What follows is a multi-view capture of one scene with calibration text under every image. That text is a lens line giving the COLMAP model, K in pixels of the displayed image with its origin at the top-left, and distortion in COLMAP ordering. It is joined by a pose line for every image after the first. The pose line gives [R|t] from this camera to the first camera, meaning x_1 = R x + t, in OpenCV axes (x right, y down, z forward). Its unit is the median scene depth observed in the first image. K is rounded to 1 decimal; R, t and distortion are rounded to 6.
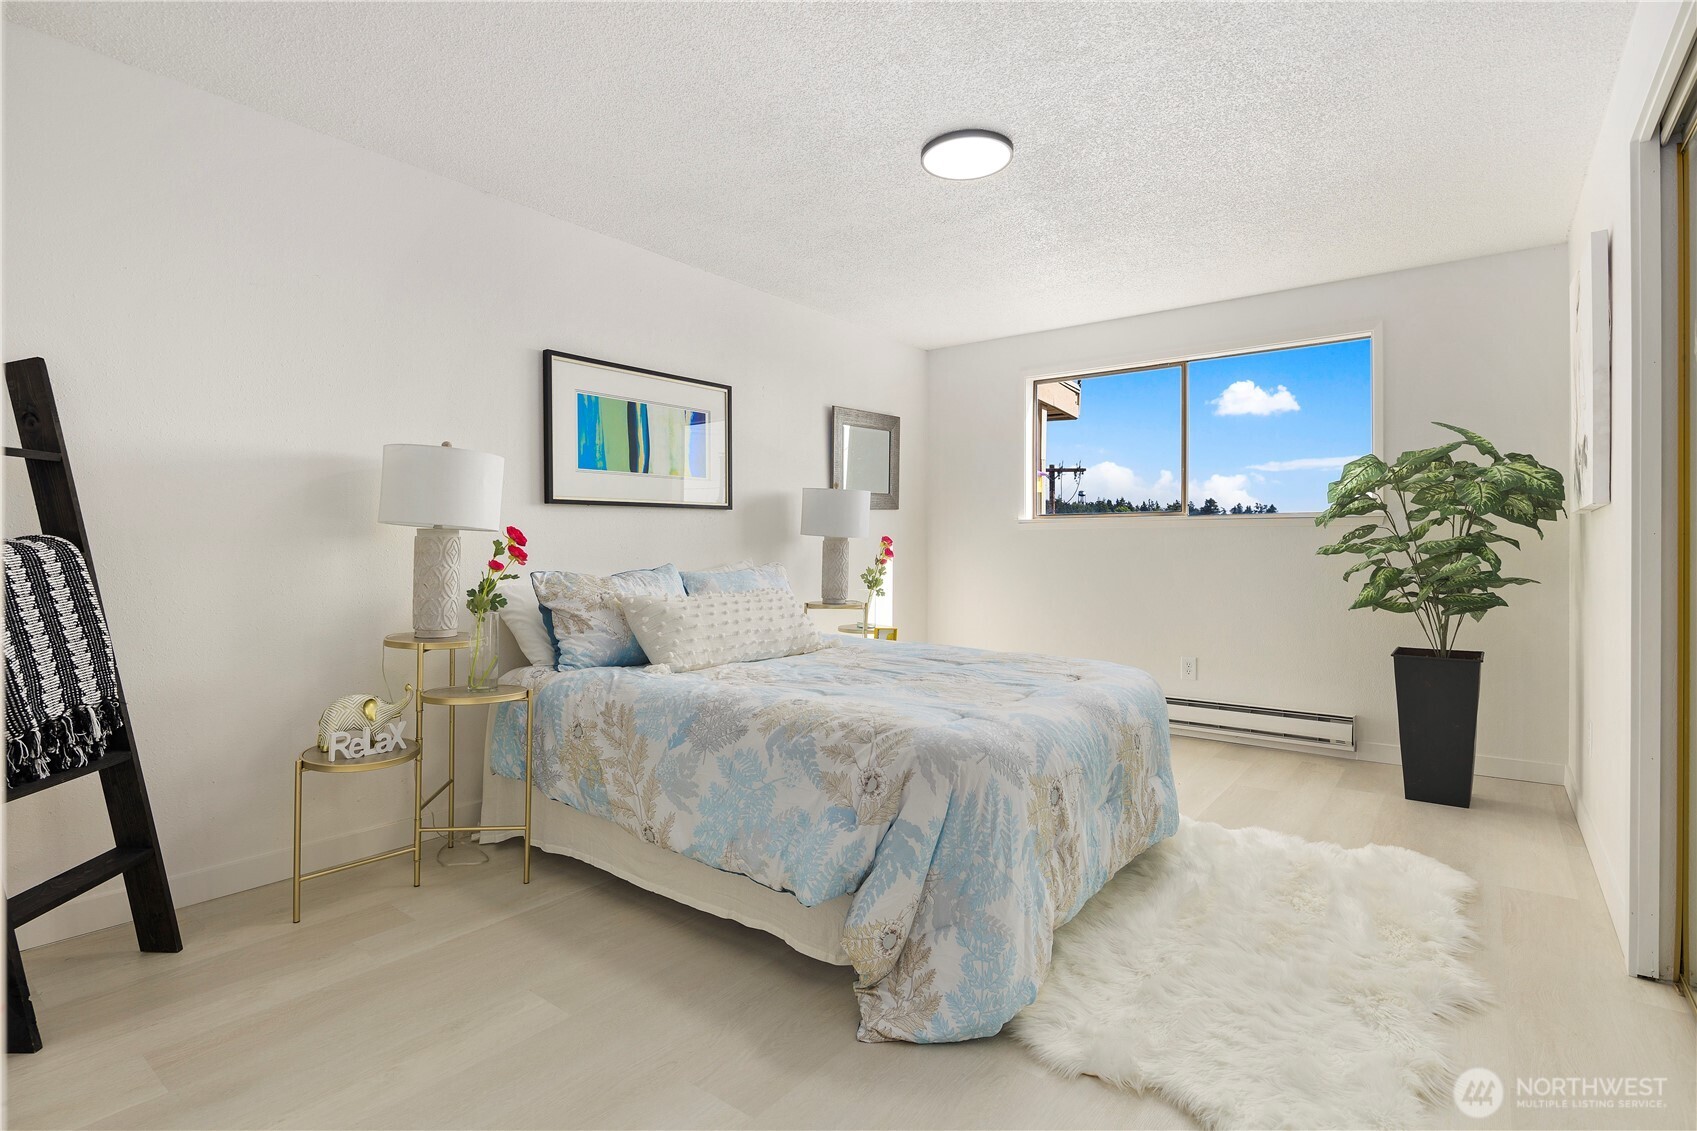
lens RADIAL K [[840.7, 0, 848.5], [0, 840.7, 565.5], [0, 0, 1]] dist [-0.000070, -0.000539]
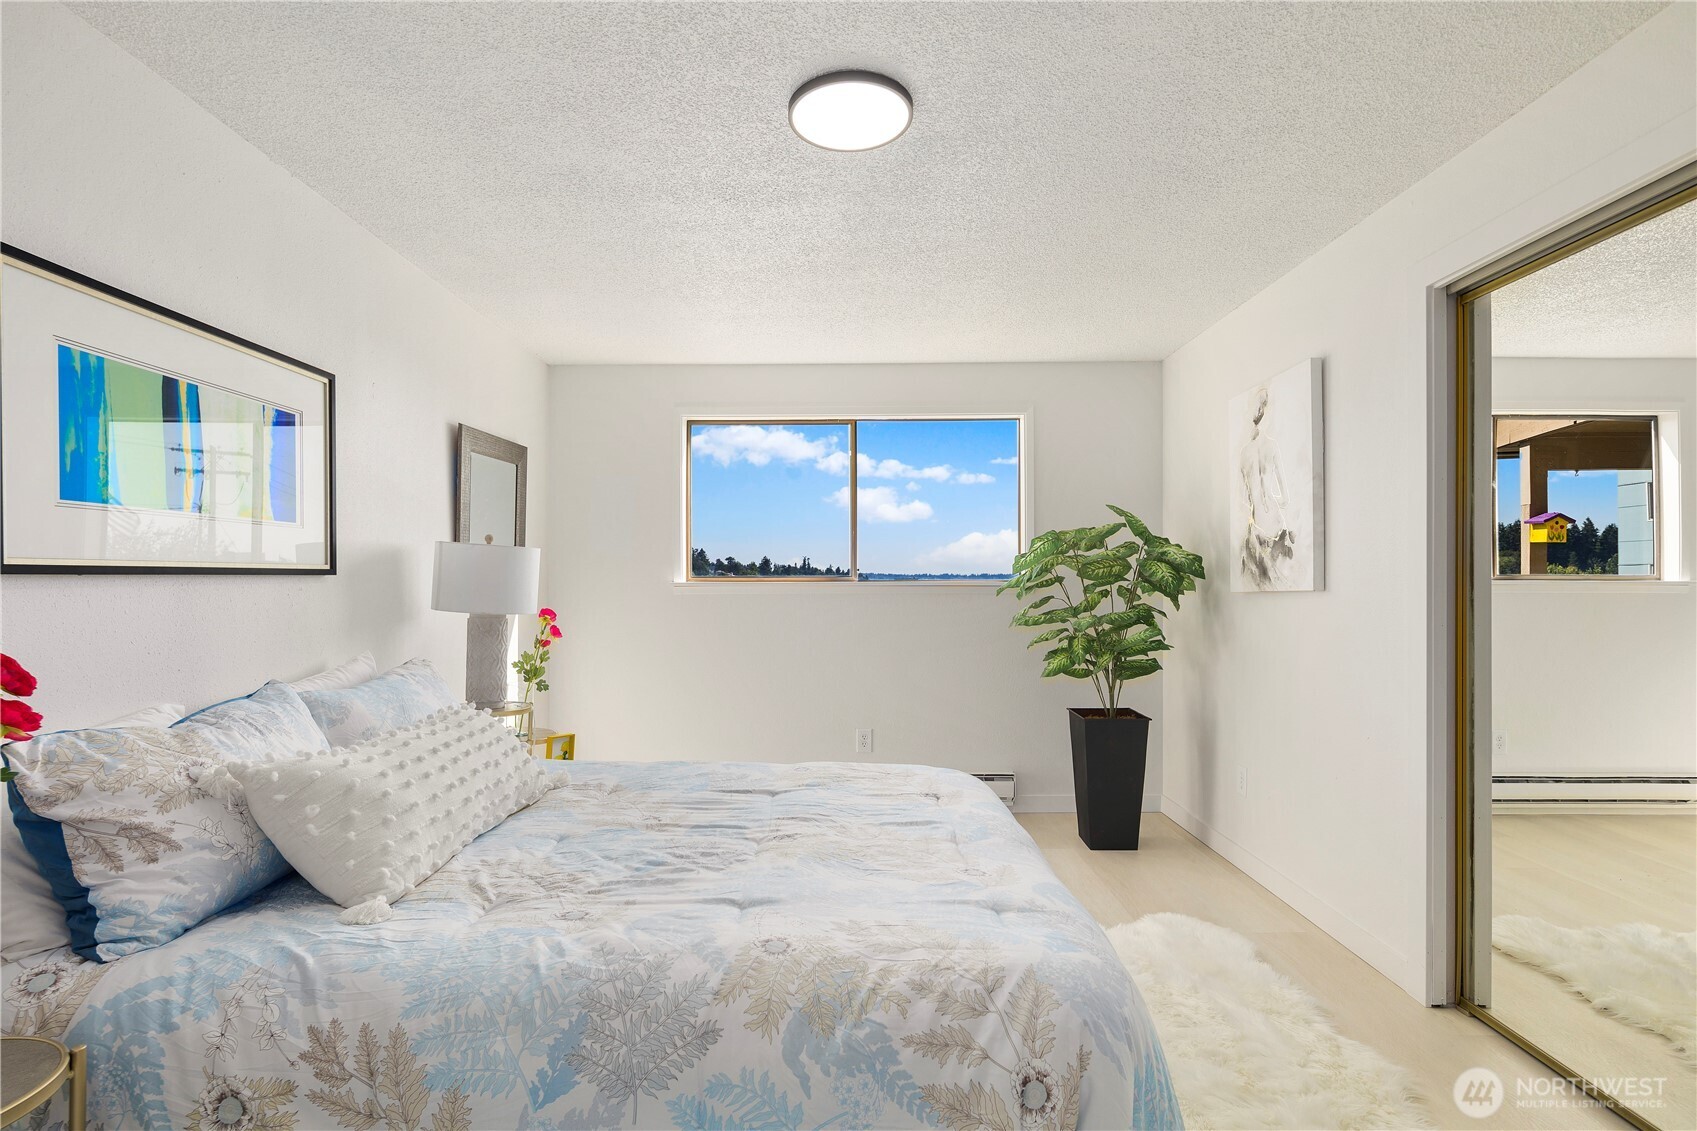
lens RADIAL K [[832.6, 0, 847.6], [0, 832.6, 599.4], [0, 0, 1]] dist [-0.000084, -0.001311]
pose [[0.801776, -0.008880, 0.597559, -0.266778], [0.012967, 0.999913, -0.002538, -0.055494], [-0.597484, 0.009783, 0.801821, 0.376809]]
